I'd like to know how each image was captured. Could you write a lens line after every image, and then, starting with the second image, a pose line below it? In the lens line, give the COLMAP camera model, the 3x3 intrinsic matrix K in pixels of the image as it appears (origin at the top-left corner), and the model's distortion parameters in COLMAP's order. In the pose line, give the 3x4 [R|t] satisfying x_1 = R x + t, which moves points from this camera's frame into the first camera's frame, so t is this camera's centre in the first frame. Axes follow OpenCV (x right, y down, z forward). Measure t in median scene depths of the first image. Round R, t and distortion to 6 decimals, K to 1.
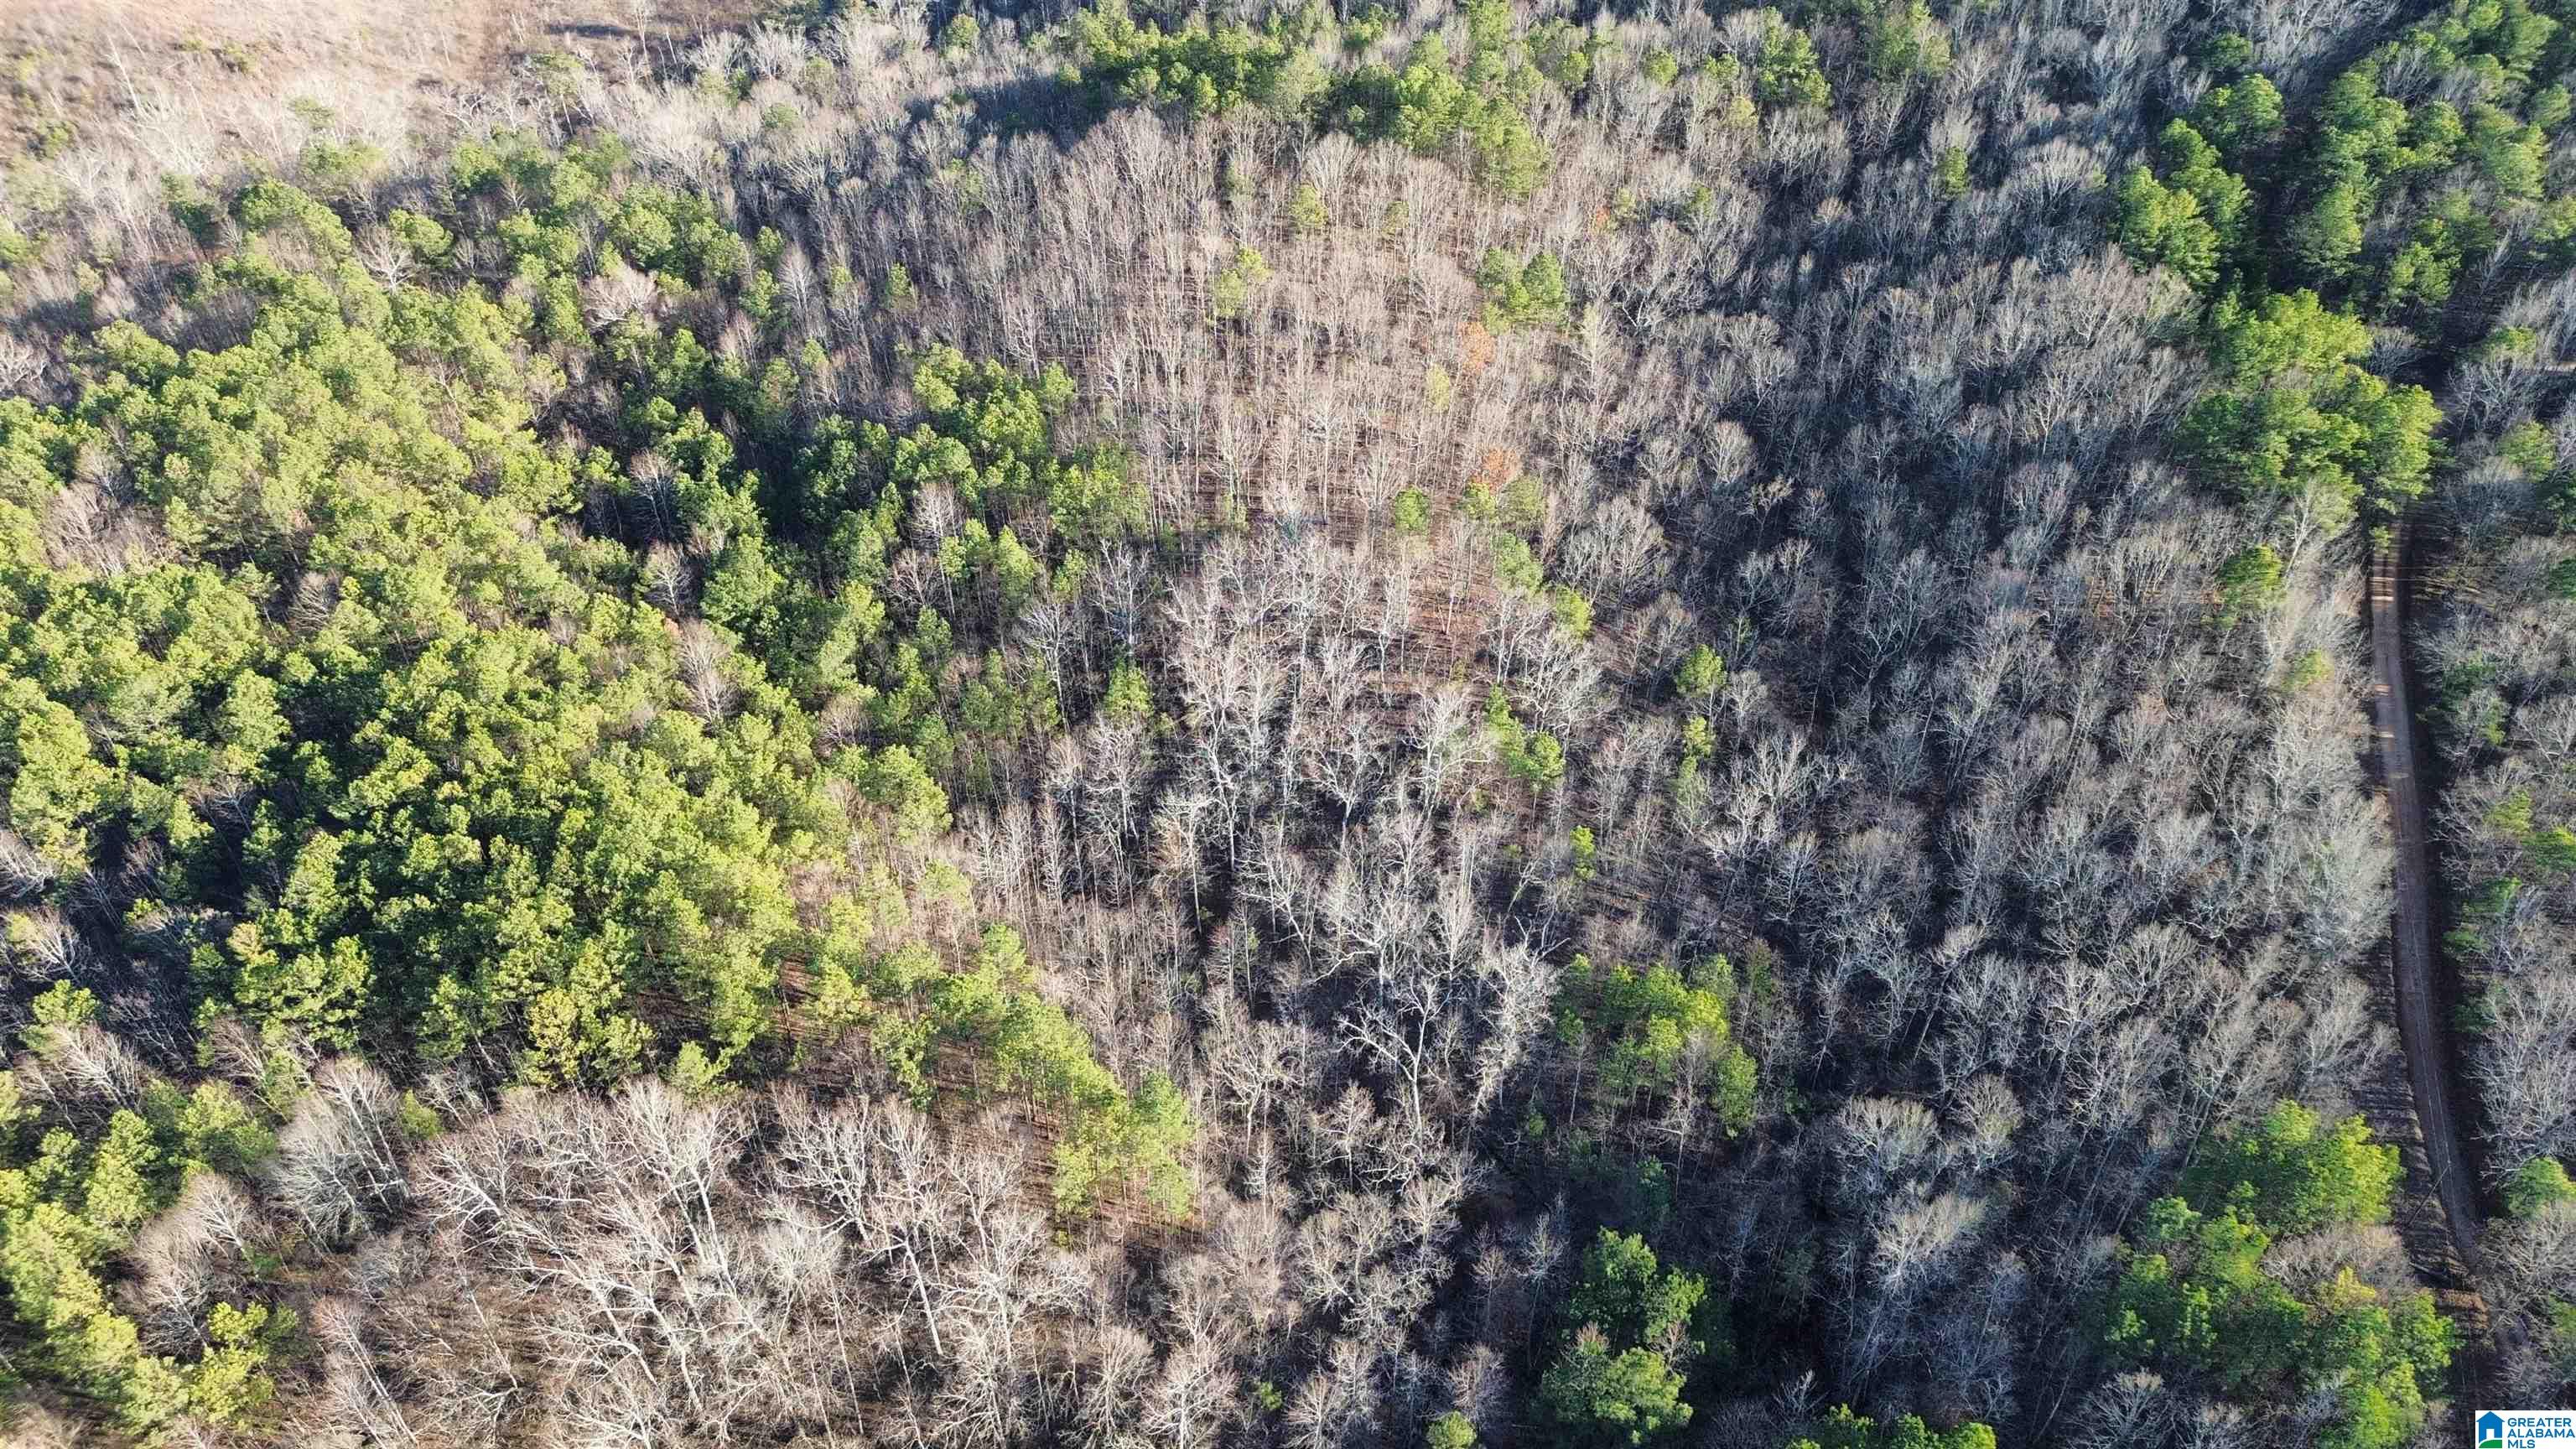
lens RADIAL K [[1846.7, 0, 1279.1], [0, 1846.7, 725.3], [0, 0, 1]] dist [0.041072, -0.022011]
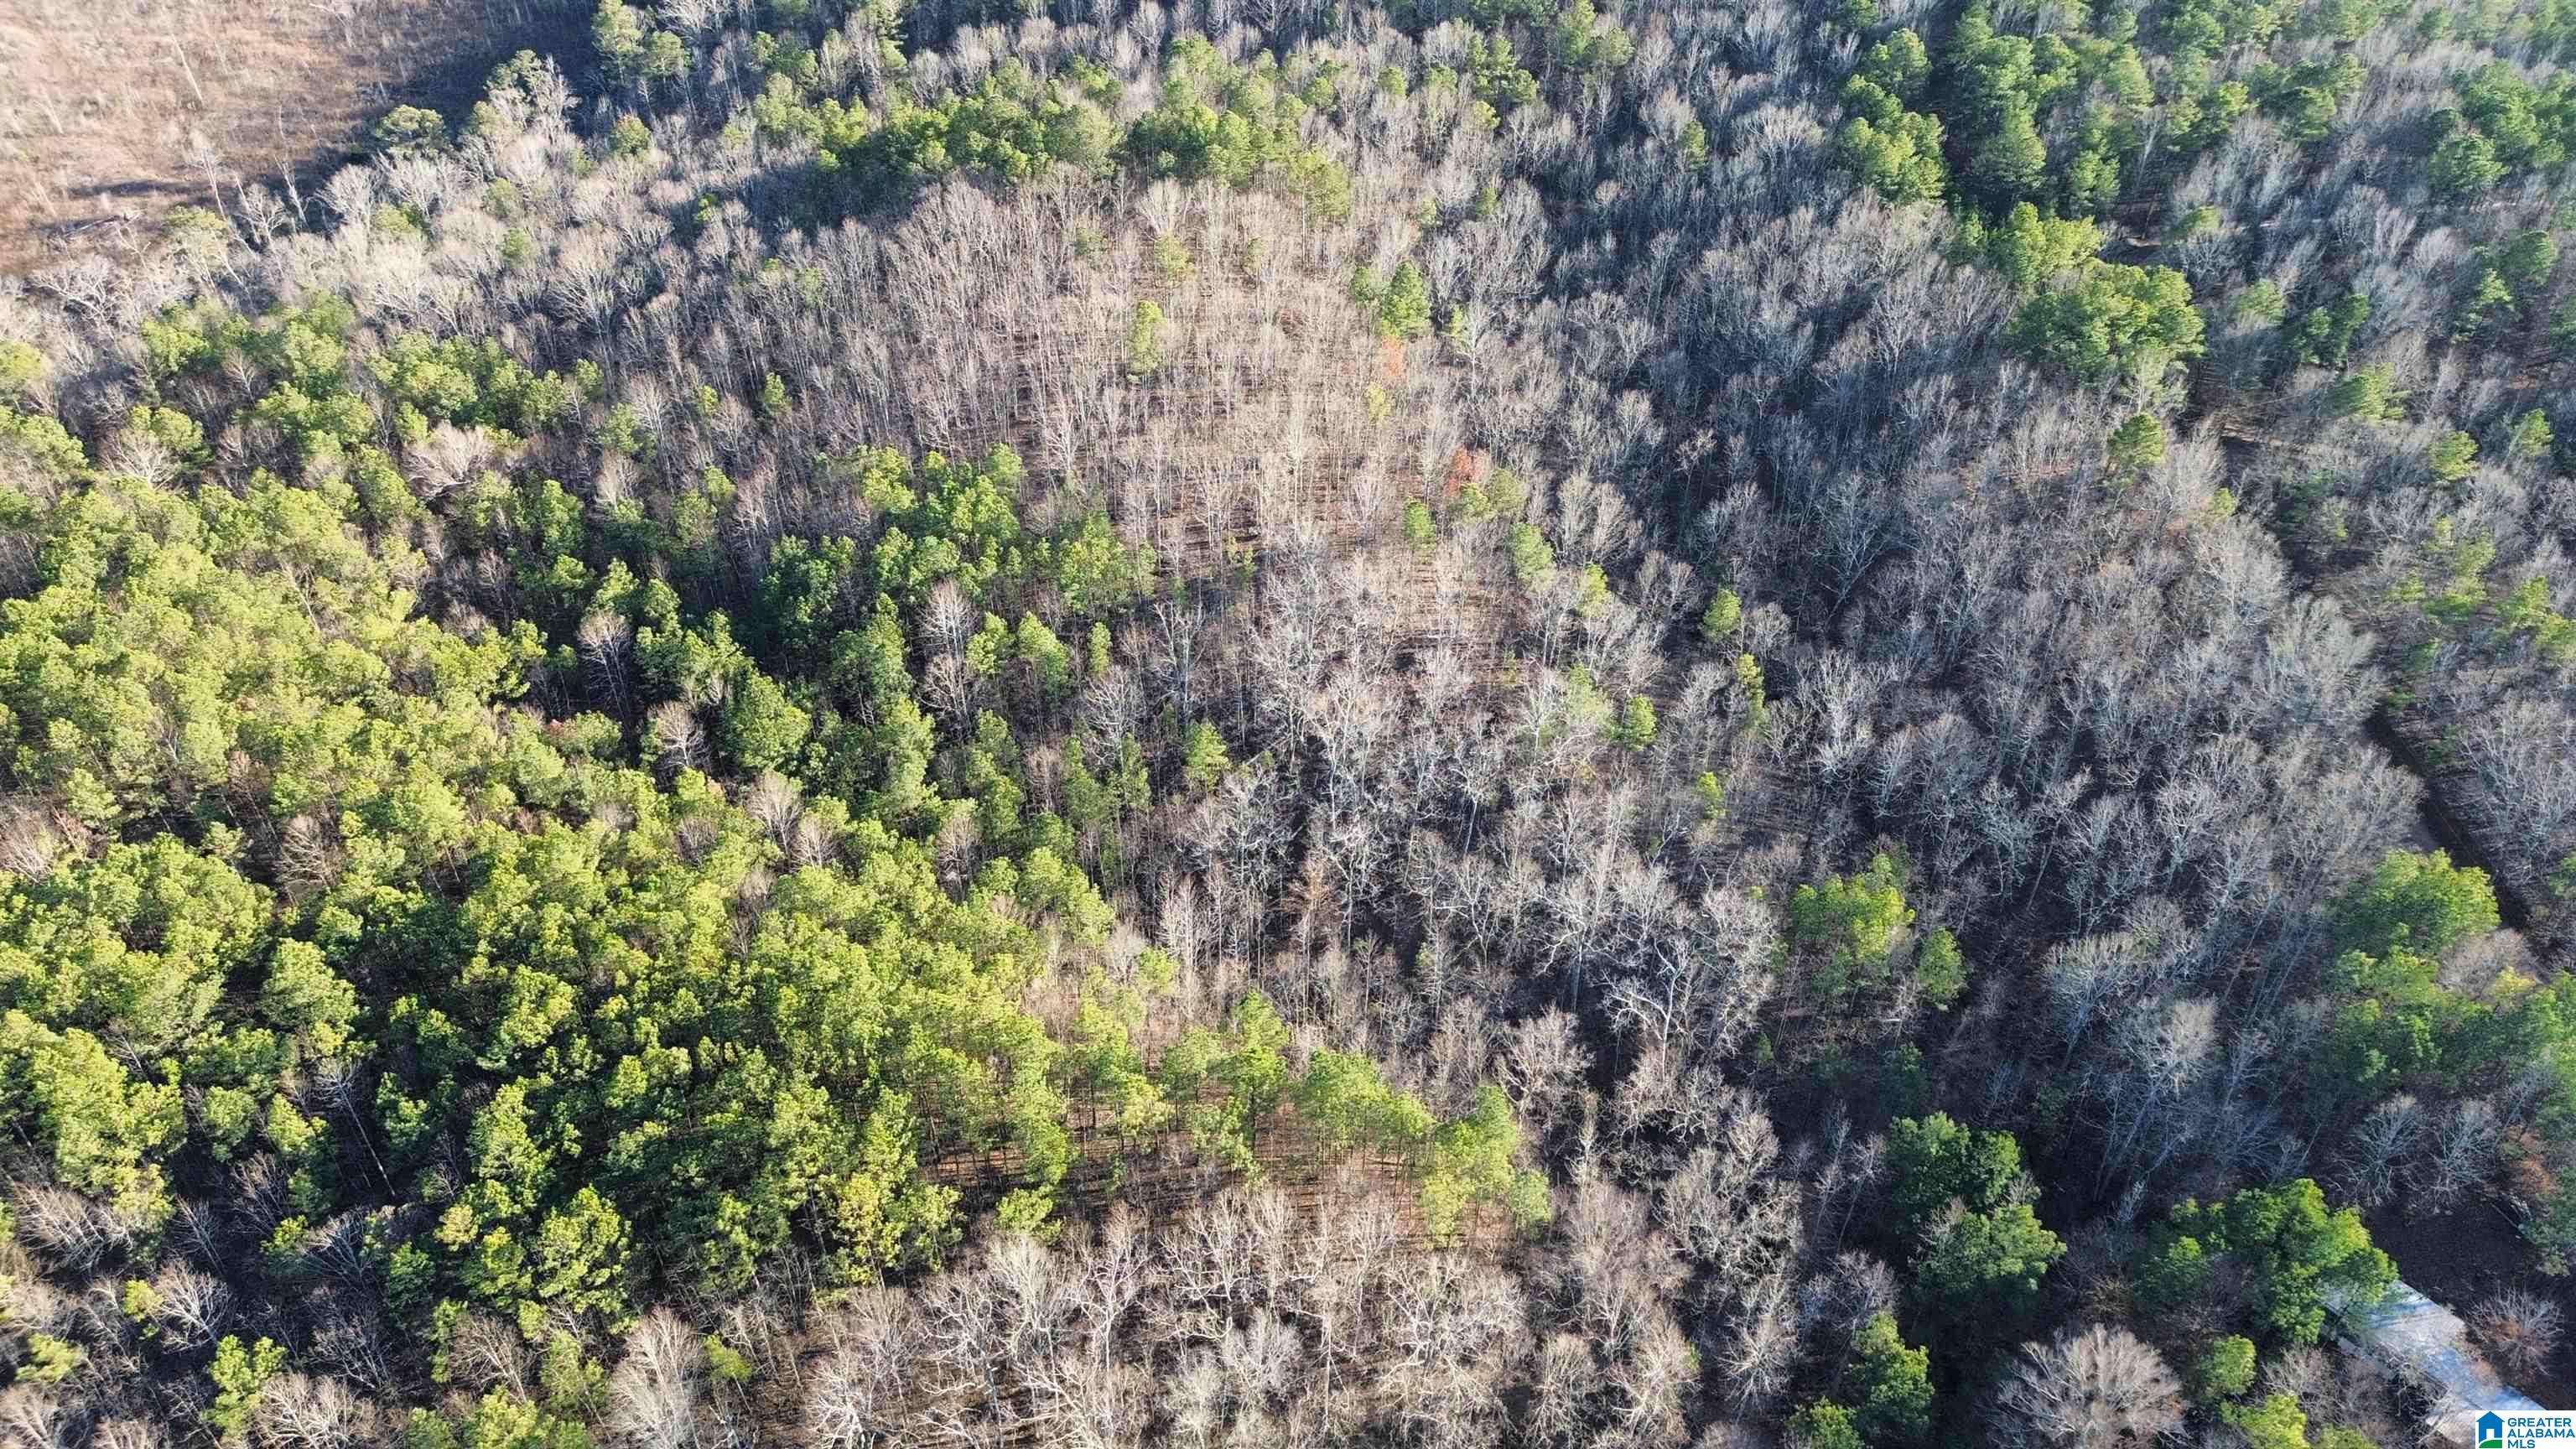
lens RADIAL K [[1846.7, 0, 1285.3], [0, 1846.7, 727.1], [0, 0, 1]] dist [0.041072, -0.022011]
pose [[0.935434, -0.212273, 0.282673, -0.312046], [0.218735, 0.975744, 0.008886, -0.028445], [-0.277703, 0.053518, 0.959175, 0.037301]]
